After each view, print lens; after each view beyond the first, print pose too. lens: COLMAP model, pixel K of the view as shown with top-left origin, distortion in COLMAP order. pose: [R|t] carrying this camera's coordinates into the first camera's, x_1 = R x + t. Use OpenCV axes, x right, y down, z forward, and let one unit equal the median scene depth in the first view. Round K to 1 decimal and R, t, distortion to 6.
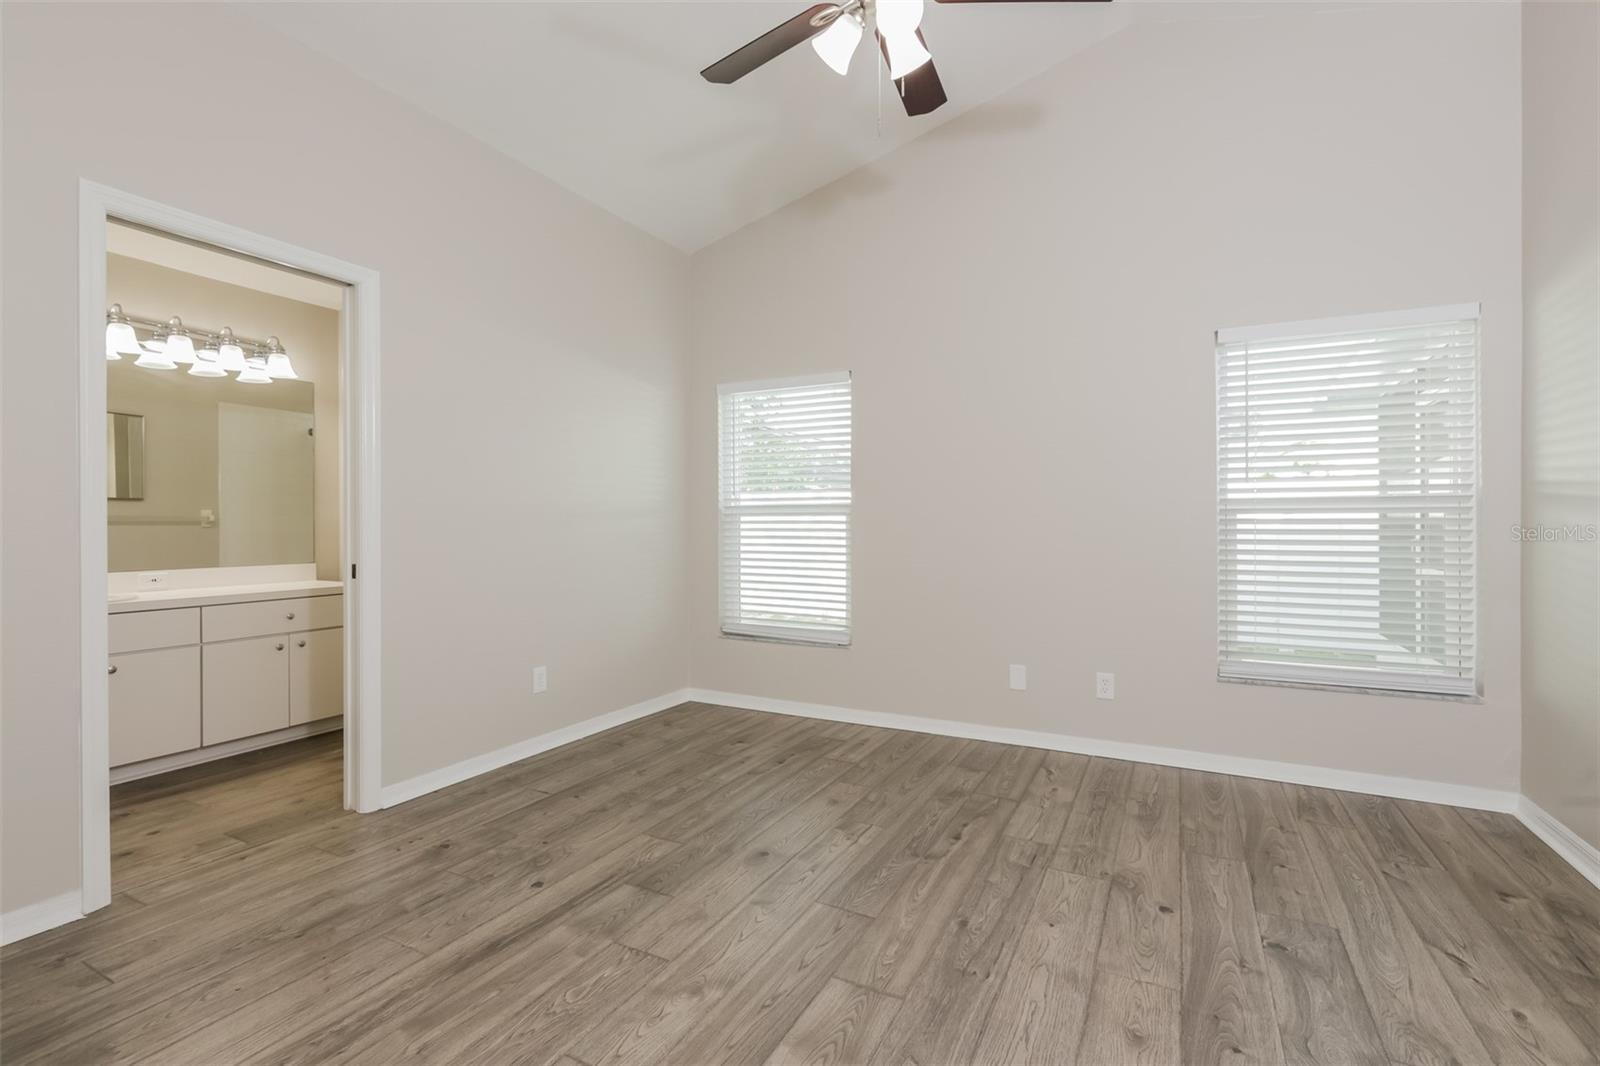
lens RADIAL K [[727.9, 0, 797.8], [0, 727.9, 511.9], [0, 0, 1]] dist [0.000779, -0.000168]
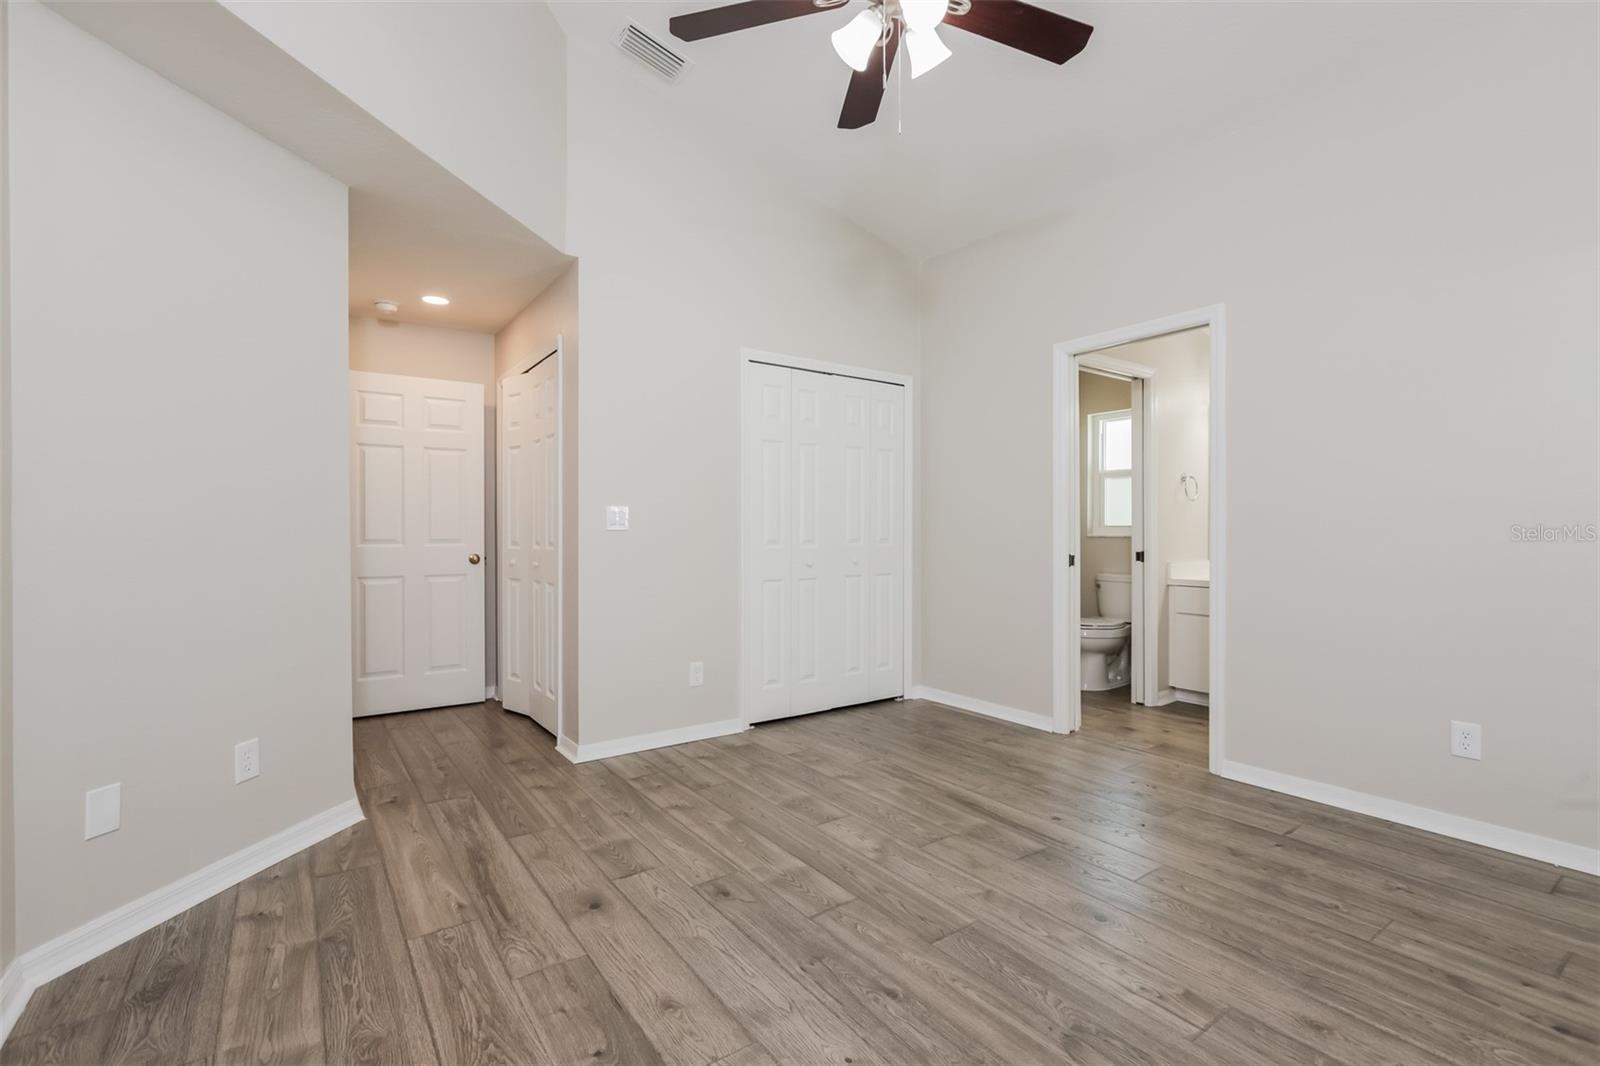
lens RADIAL K [[724.7, 0, 800.0], [0, 724.7, 533.0], [0, 0, 1]] dist [-0.000456, -0.000149]
pose [[-0.455882, 0.005684, -0.890022, 1.021134], [0.018597, 0.999822, -0.003140, 0.023507], [0.889846, -0.017983, -0.455906, 1.288677]]
